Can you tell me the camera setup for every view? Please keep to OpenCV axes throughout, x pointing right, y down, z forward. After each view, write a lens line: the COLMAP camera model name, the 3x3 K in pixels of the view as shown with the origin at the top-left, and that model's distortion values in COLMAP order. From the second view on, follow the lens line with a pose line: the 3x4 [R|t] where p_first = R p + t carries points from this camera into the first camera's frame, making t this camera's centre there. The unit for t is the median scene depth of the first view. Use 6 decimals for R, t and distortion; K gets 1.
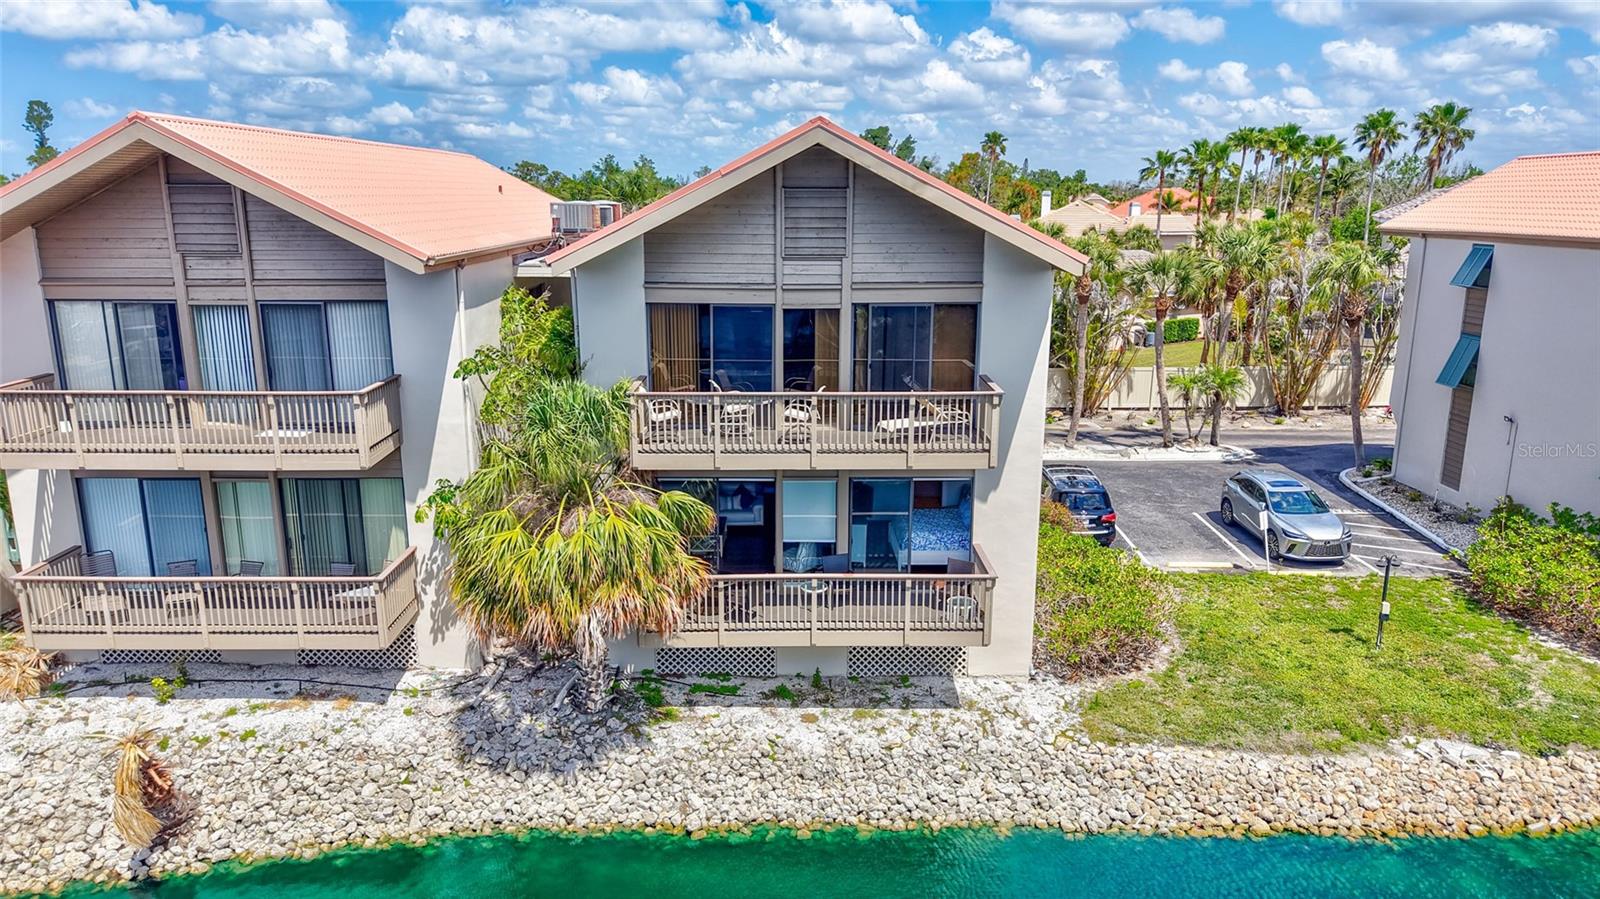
lens RADIAL K [[1079.4, 0, 800.0], [0, 1079.4, 449.5], [0, 0, 1]] dist [0.011266, 0.001551]
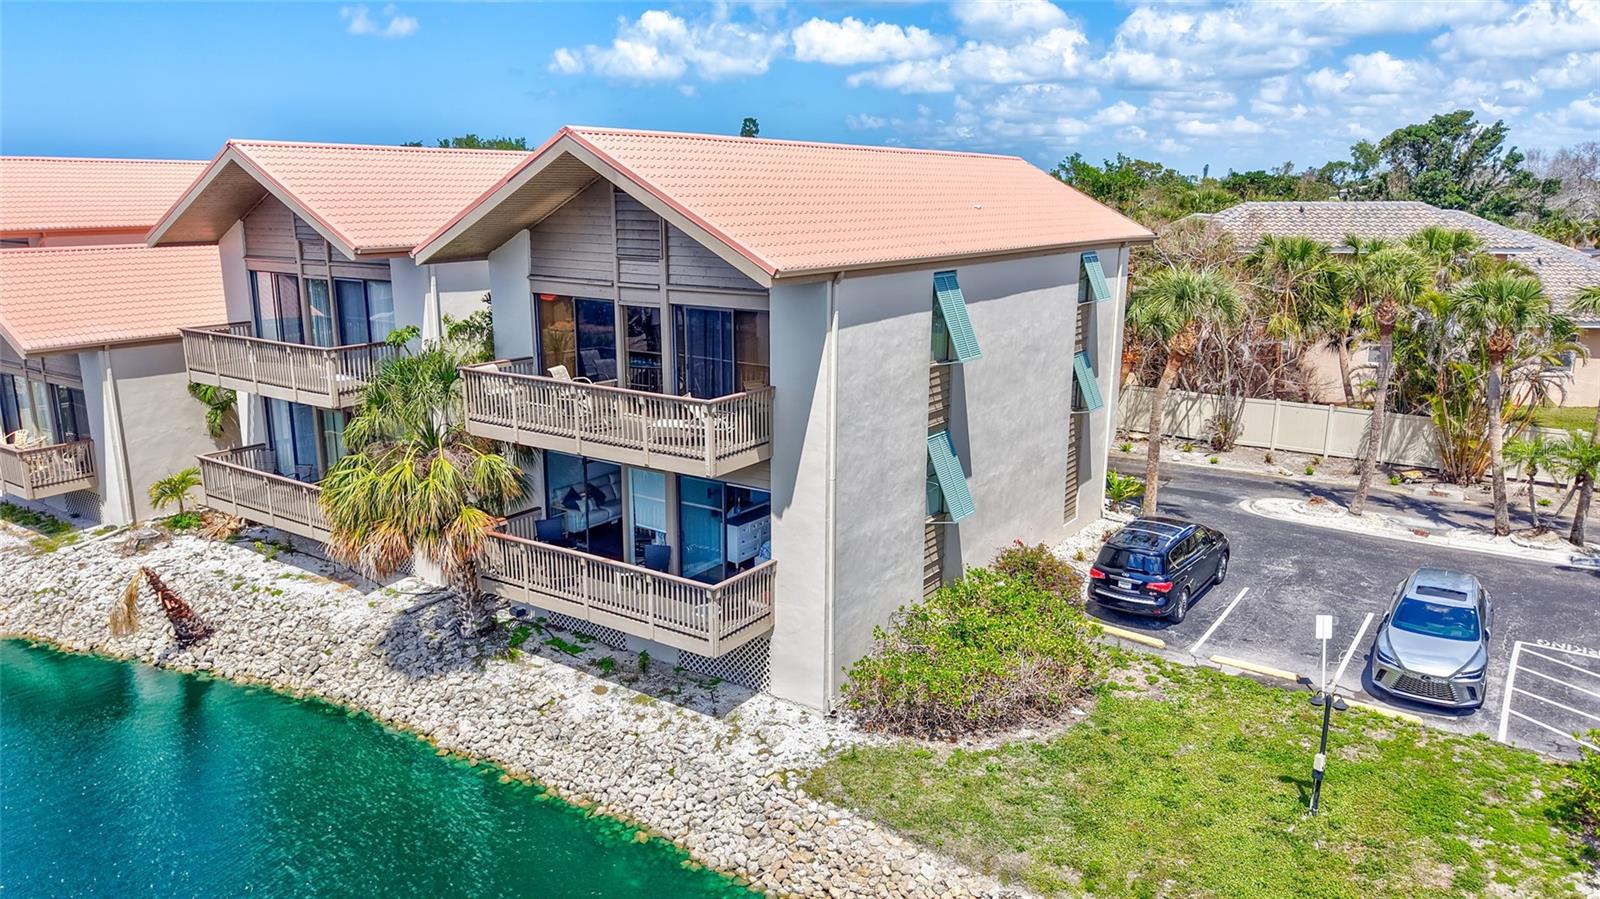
lens RADIAL K [[1093.4, 0, 800.0], [0, 1093.4, 449.5], [0, 0, 1]] dist [0.007042, 0.002786]
pose [[0.819254, 0.131040, -0.558258, 0.737424], [-0.132271, 0.990470, 0.038384, -0.052975], [0.557968, 0.042395, 0.828779, 0.204837]]
